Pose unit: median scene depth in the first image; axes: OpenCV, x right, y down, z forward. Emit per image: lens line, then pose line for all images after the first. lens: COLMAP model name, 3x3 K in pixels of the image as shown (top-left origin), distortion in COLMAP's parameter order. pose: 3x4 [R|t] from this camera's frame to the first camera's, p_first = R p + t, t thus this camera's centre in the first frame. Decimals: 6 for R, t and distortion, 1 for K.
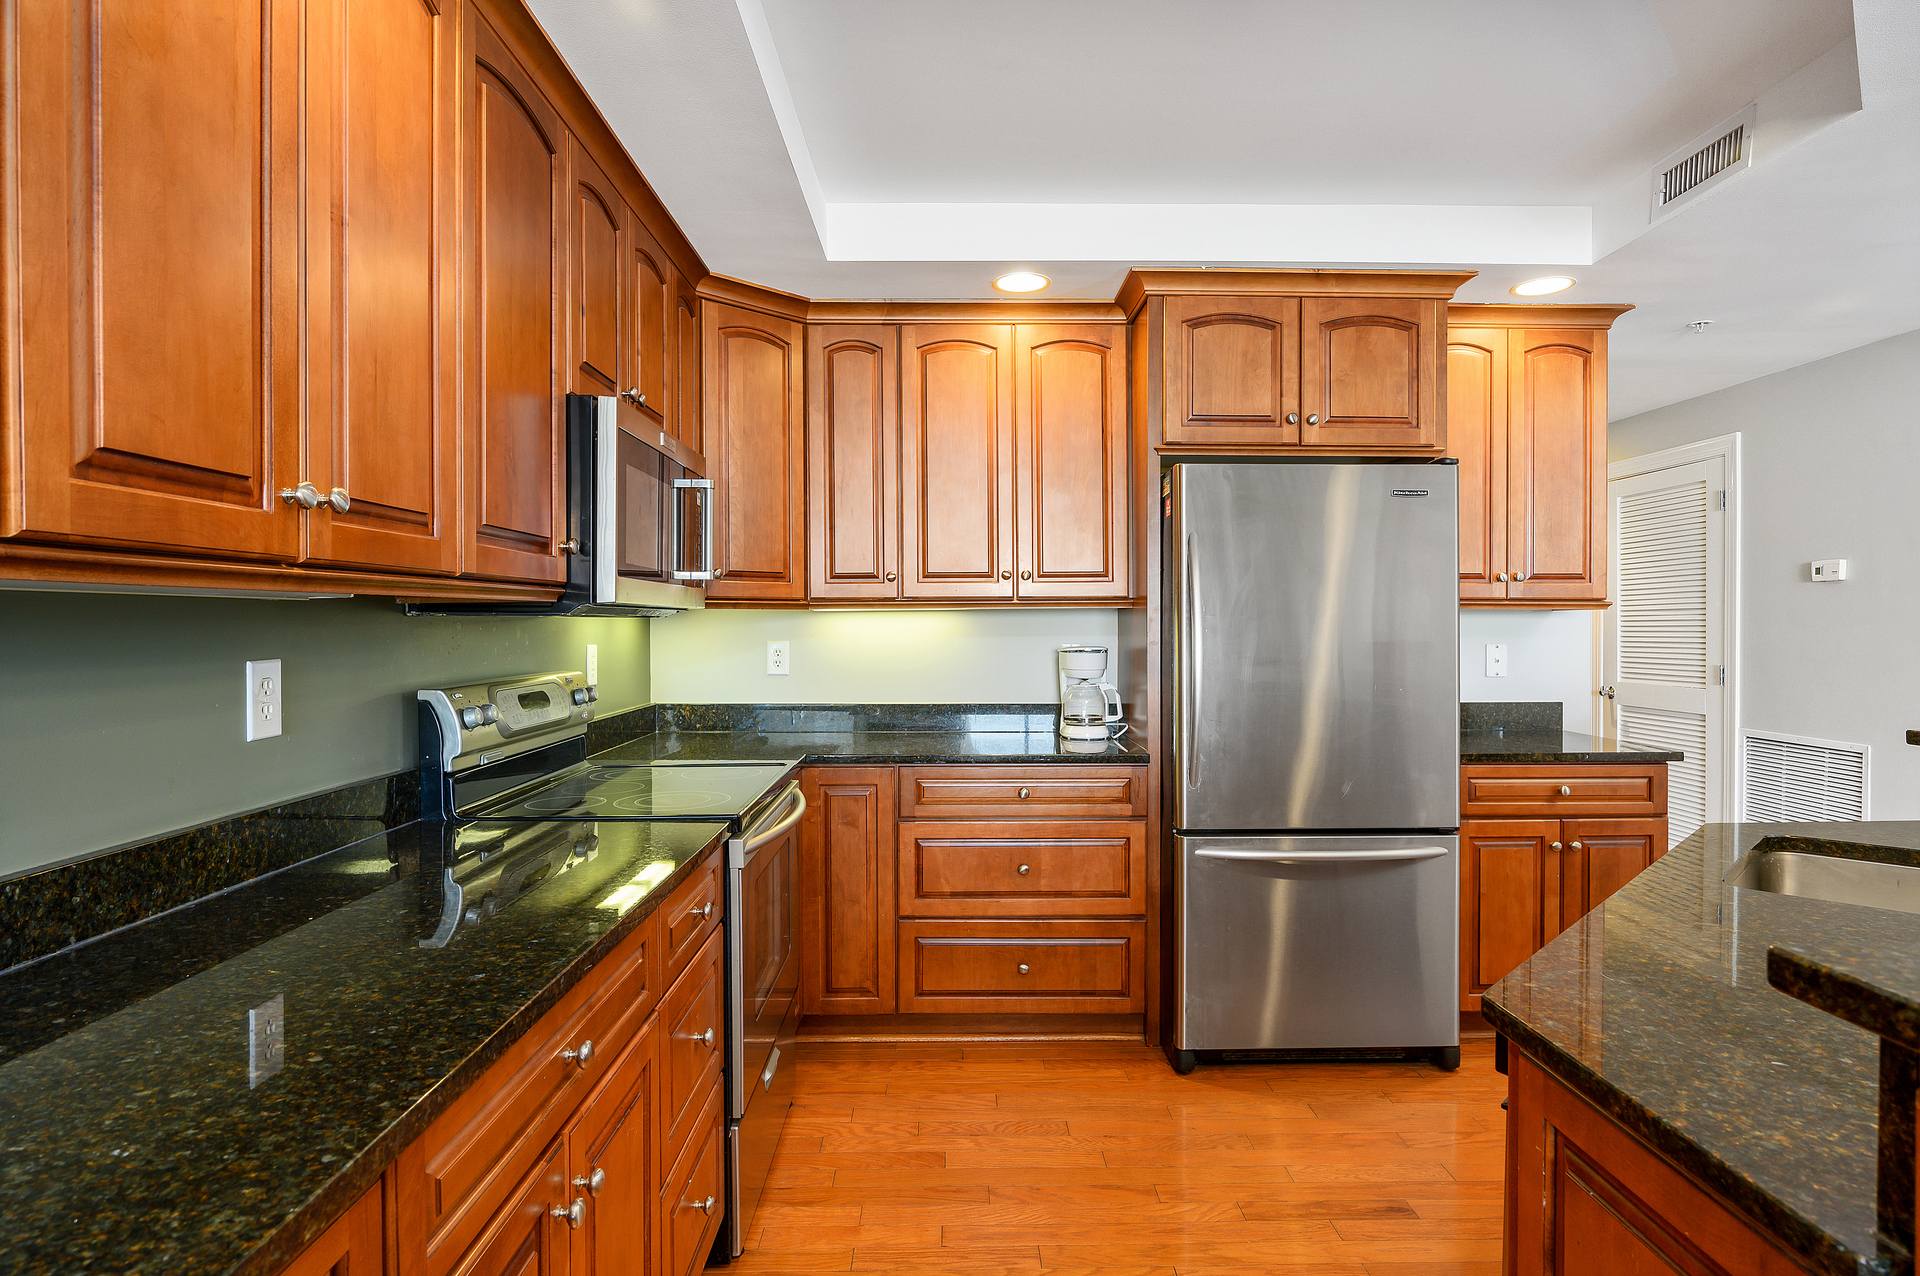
lens RADIAL K [[1042.6, 0, 974.1], [0, 1042.6, 632.2], [0, 0, 1]] dist [-0.018549, -0.000433]
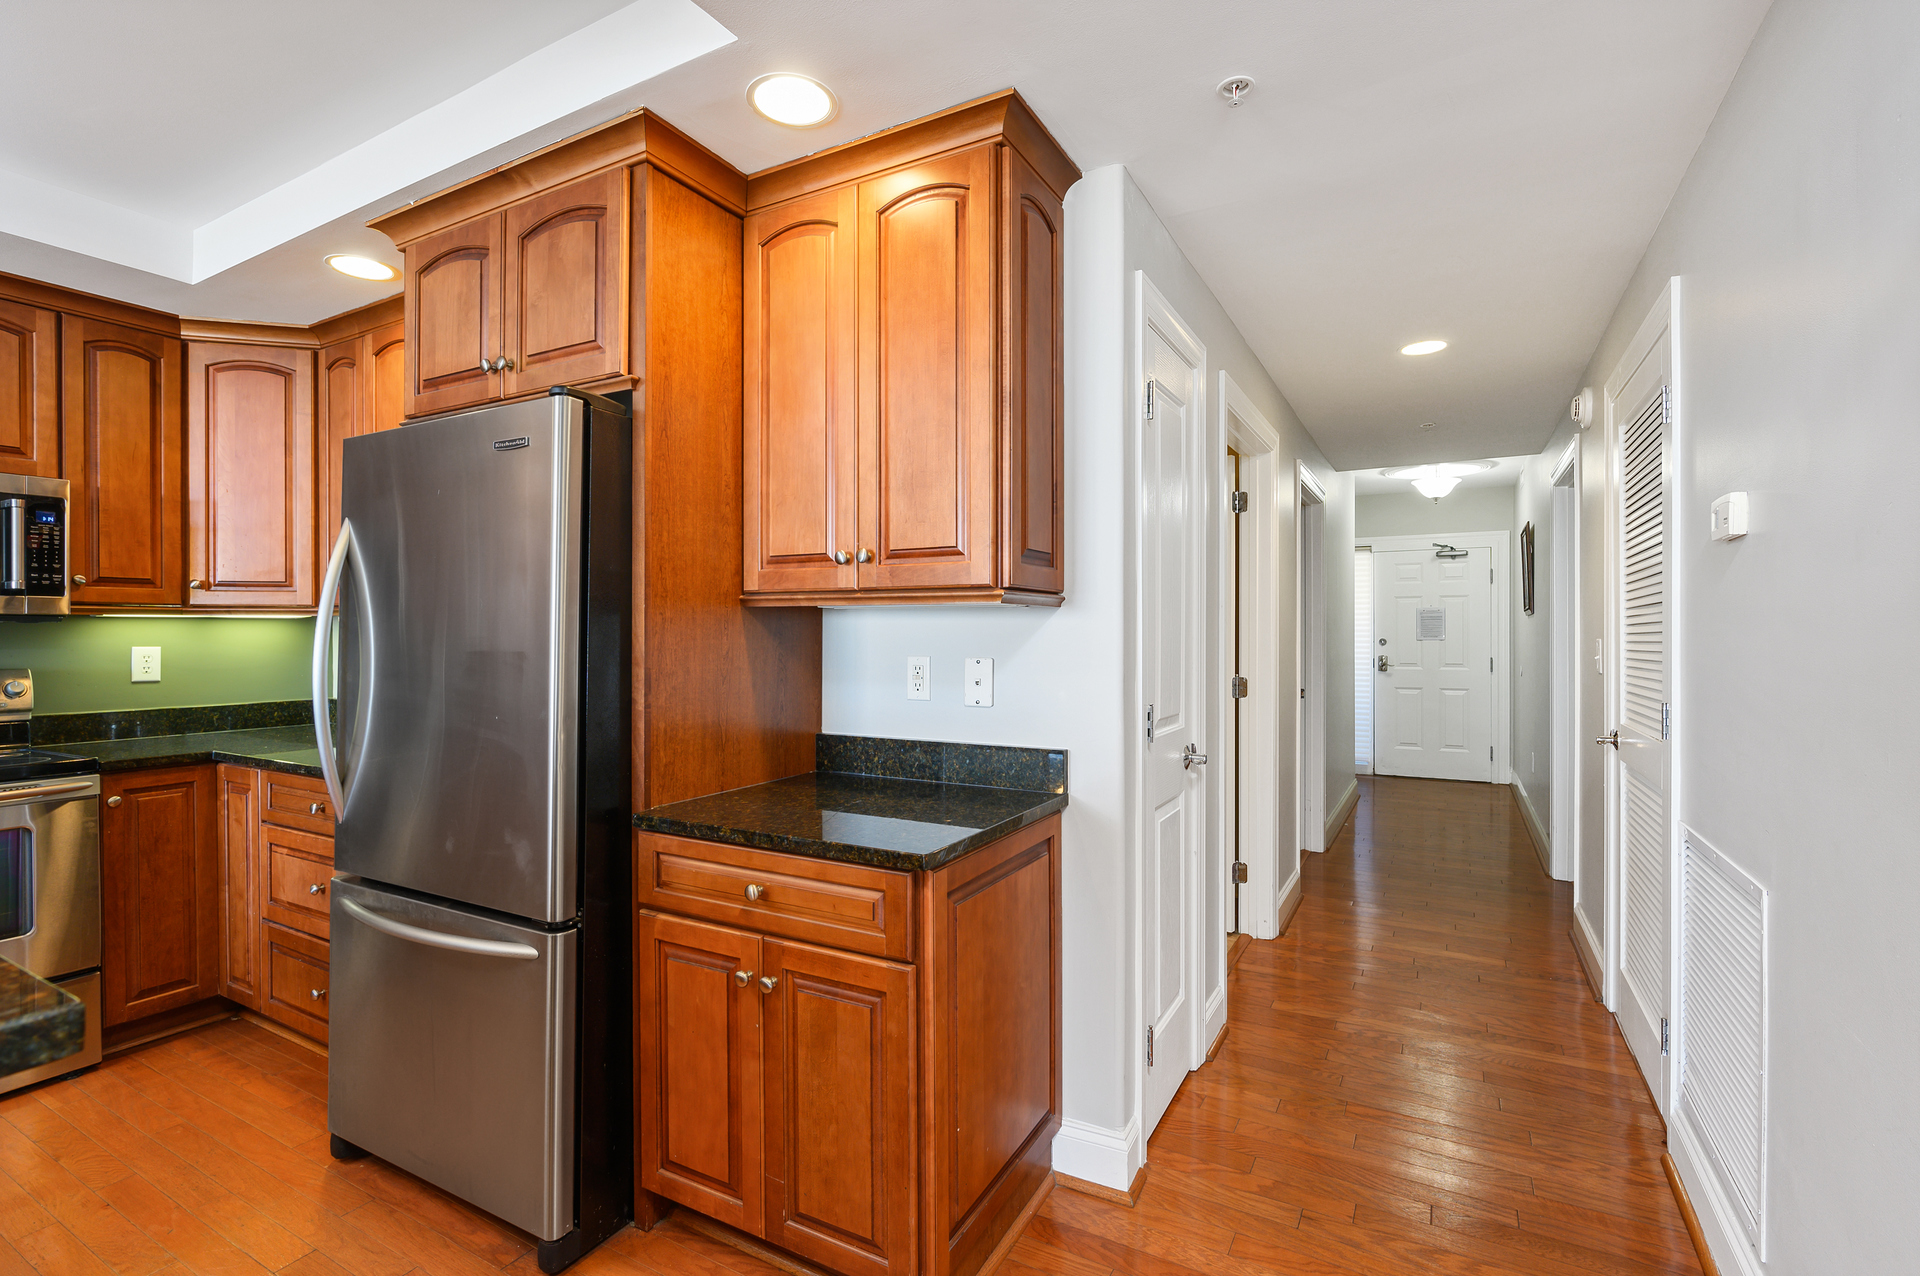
lens RADIAL K [[901.0, 0, 947.9], [0, 901.0, 633.4], [0, 0, 1]] dist [-0.001252, -0.000003]
pose [[0.860189, 0.001793, -0.509973, 0.948424], [-0.004114, 0.999986, -0.003425, -0.002455], [0.509959, 0.005044, 0.860184, 0.588747]]
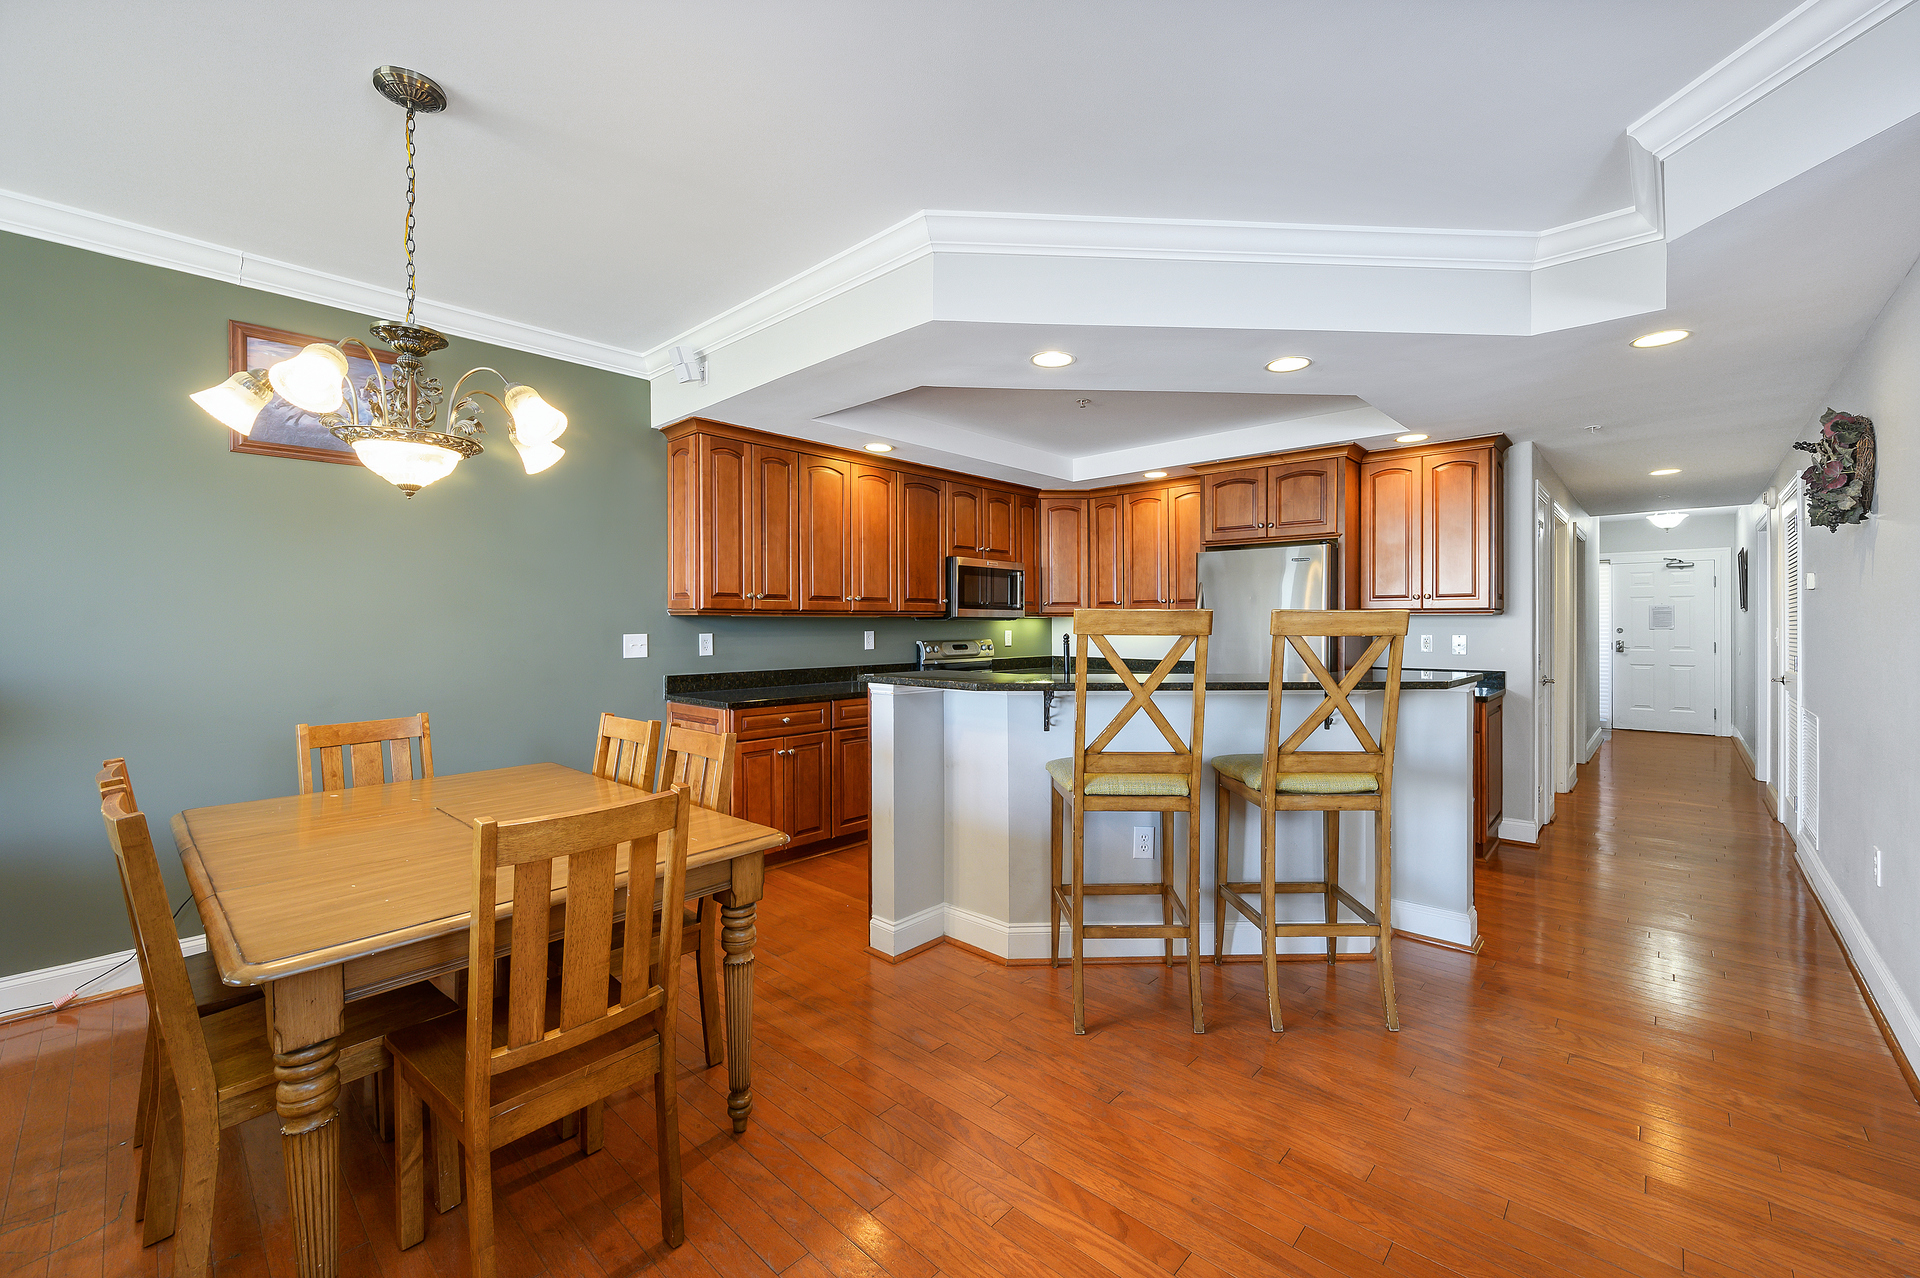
lens RADIAL K [[788.8, 0, 955.6], [0, 788.8, 623.7], [0, 0, 1]] dist [-0.002663, -0.000060]
pose [[0.720120, 0.001462, -0.693848, 0.967751], [-0.004510, 0.999987, -0.002573, 0.001257], [0.693835, 0.004982, 0.720117, -0.582747]]
